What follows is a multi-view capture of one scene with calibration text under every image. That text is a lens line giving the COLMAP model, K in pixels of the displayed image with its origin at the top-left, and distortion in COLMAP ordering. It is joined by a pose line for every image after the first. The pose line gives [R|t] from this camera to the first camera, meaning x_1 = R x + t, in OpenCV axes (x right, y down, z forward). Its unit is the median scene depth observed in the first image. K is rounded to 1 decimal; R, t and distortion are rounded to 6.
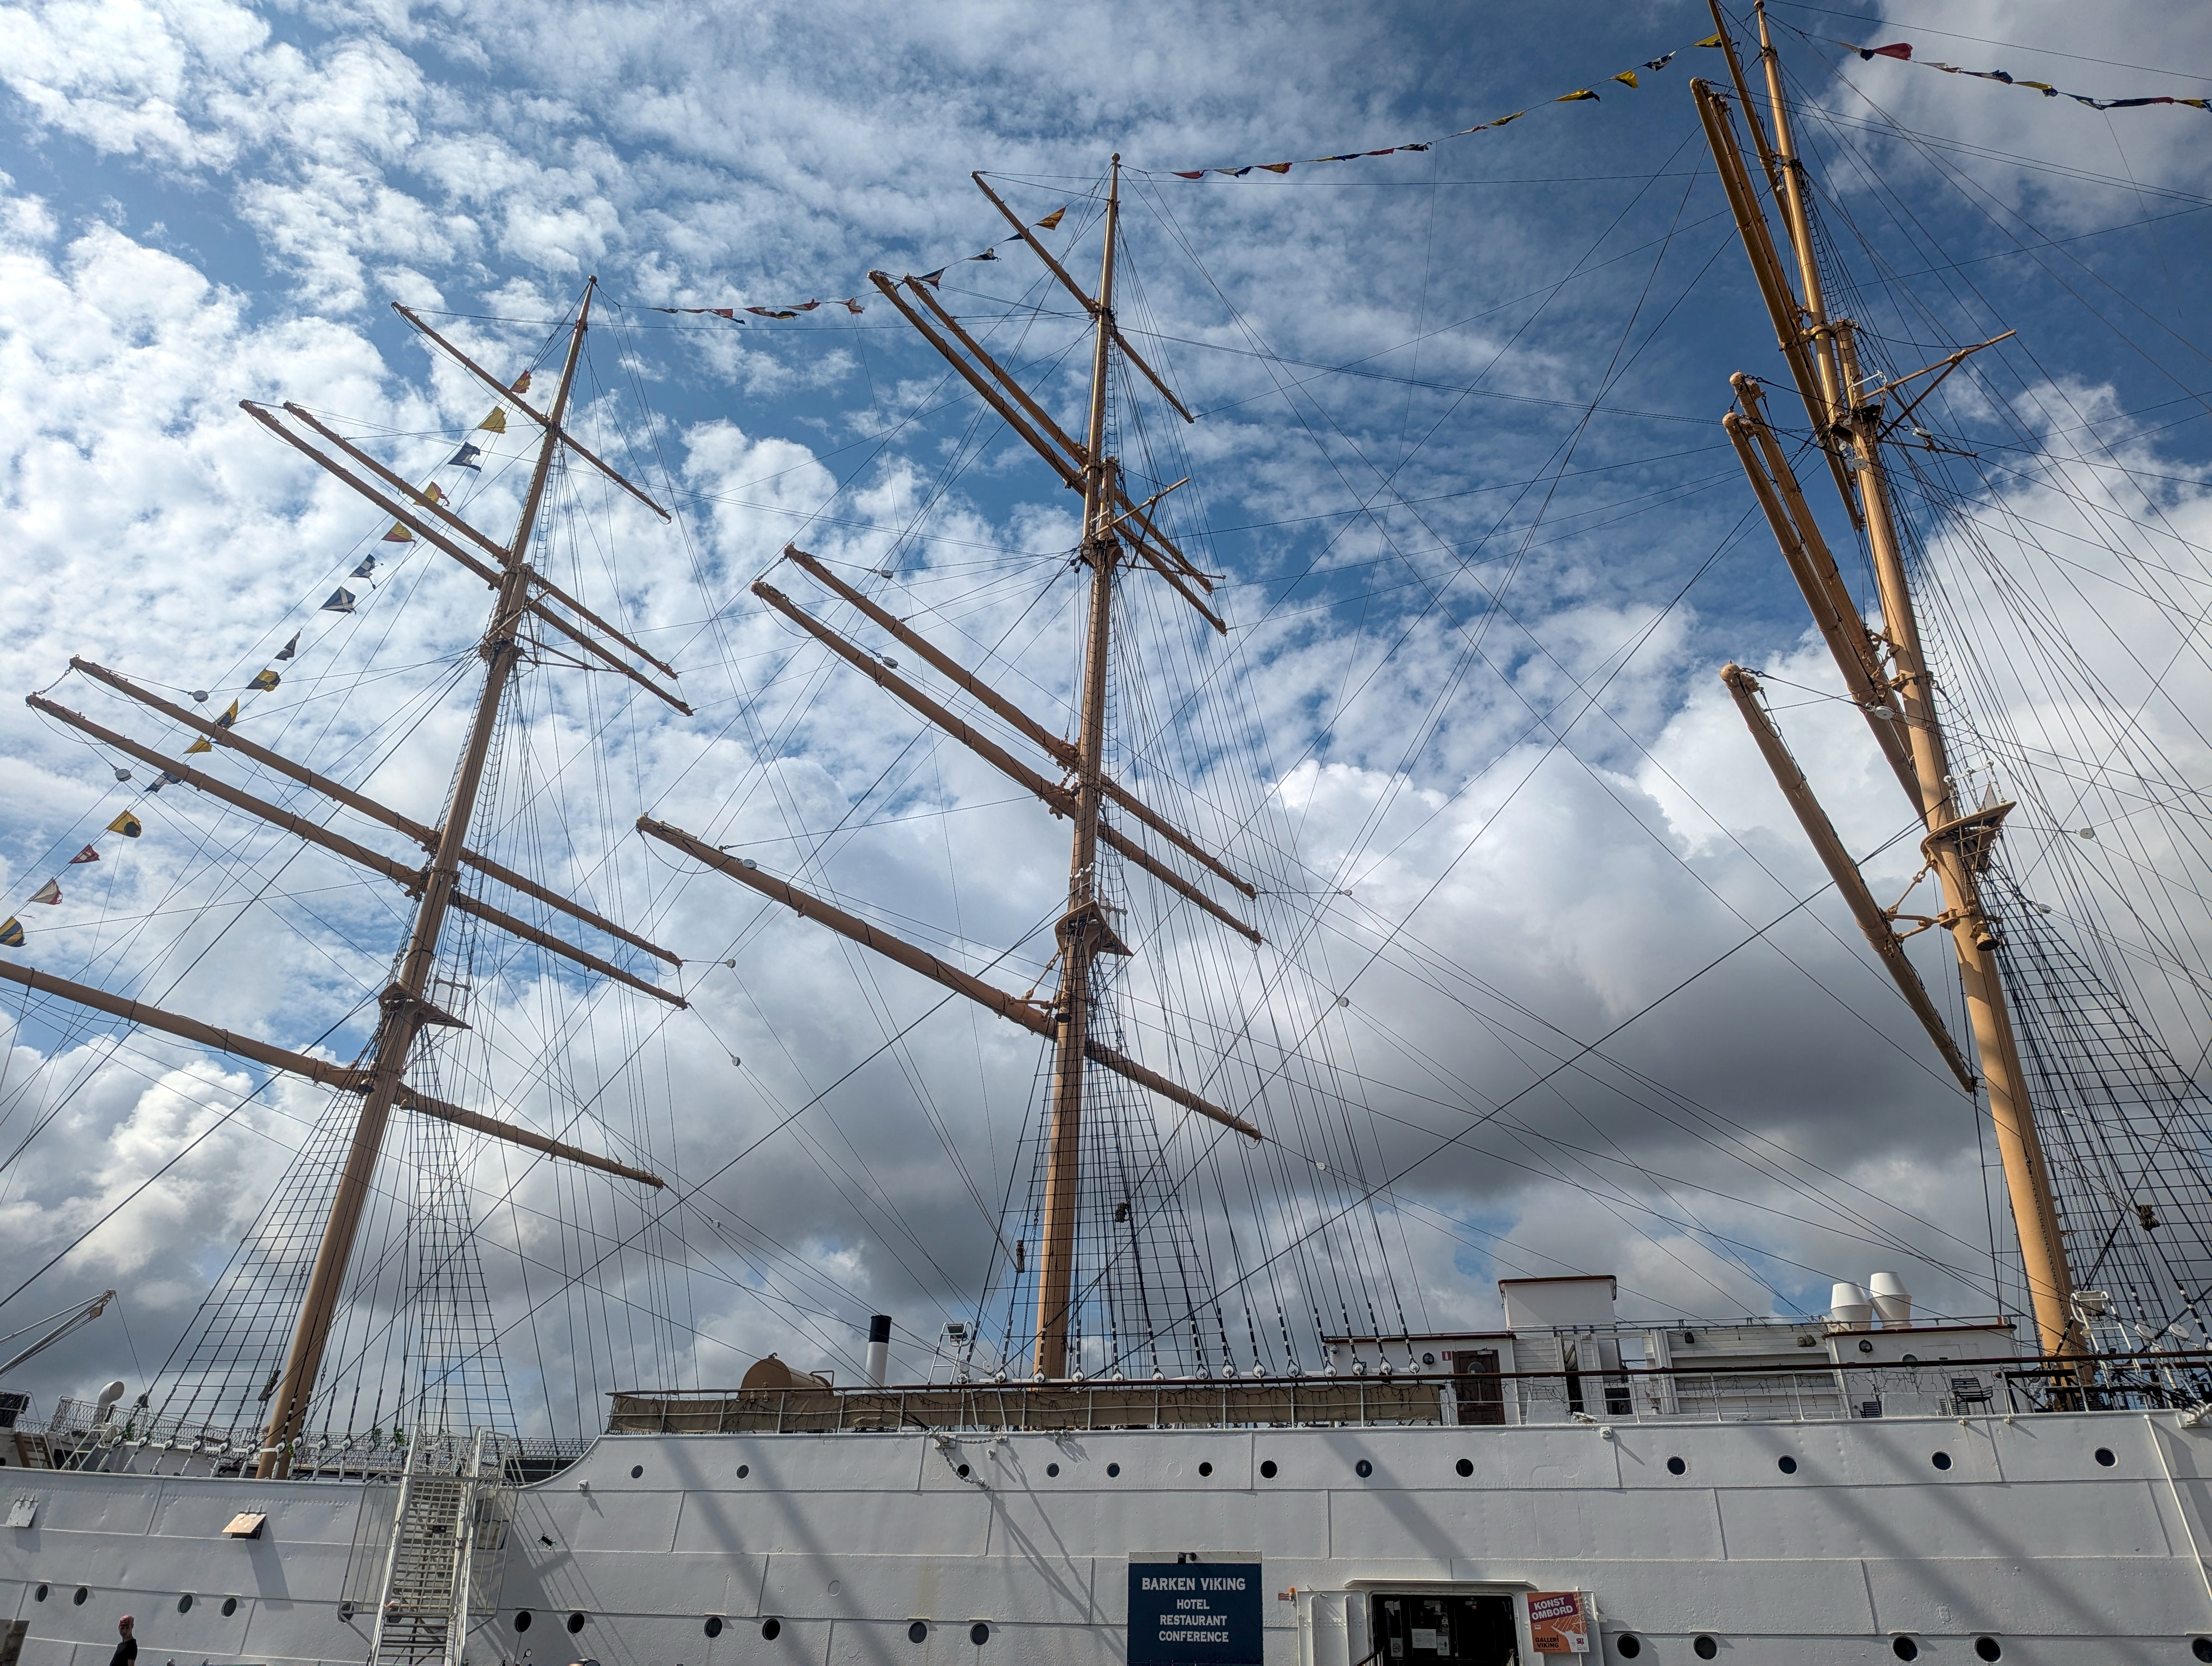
lens RADIAL K [[1705.6, 0, 1106.0], [0, 1705.6, 833.0], [0, 0, 1]] dist [0.076581, -0.079977]
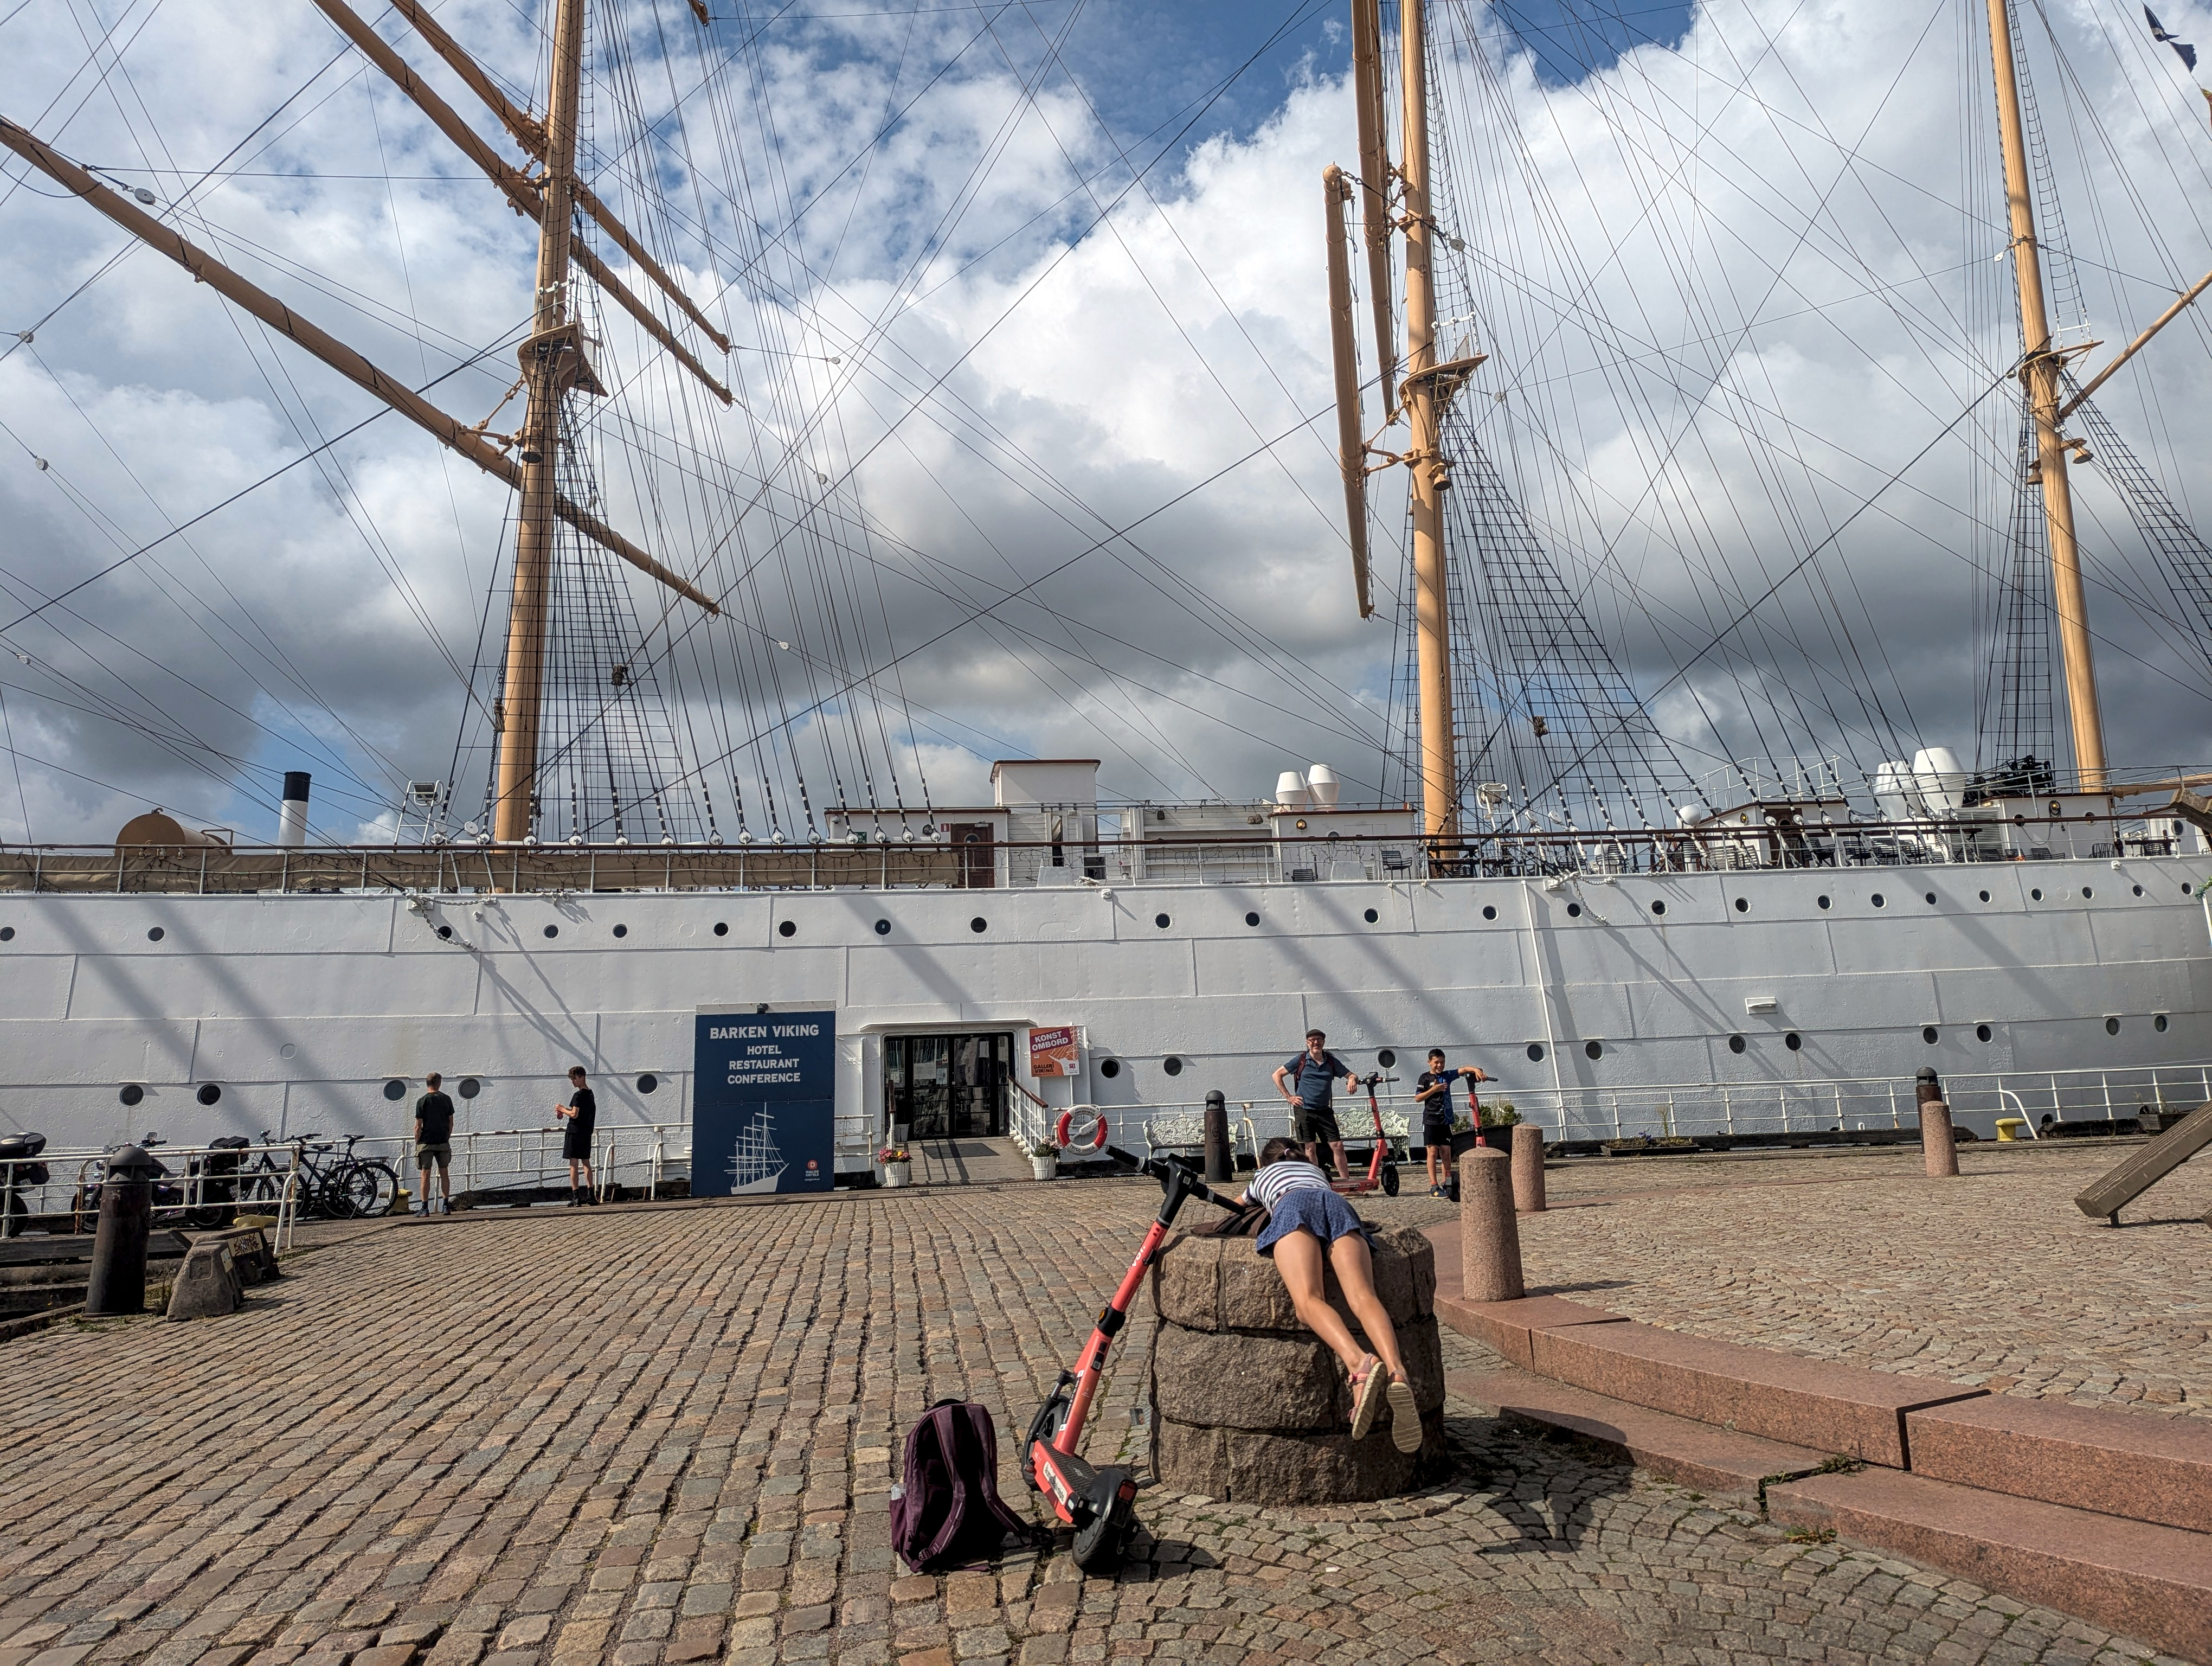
lens RADIAL K [[1691.3, 0, 1106.0], [0, 1691.3, 833.0], [0, 0, 1]] dist [0.107589, 0.000343]
pose [[0.906247, 0.020971, 0.422228, -0.153378], [-0.143036, 0.955073, 0.259570, 0.024330], [-0.397815, -0.295628, 0.868531, 0.059966]]
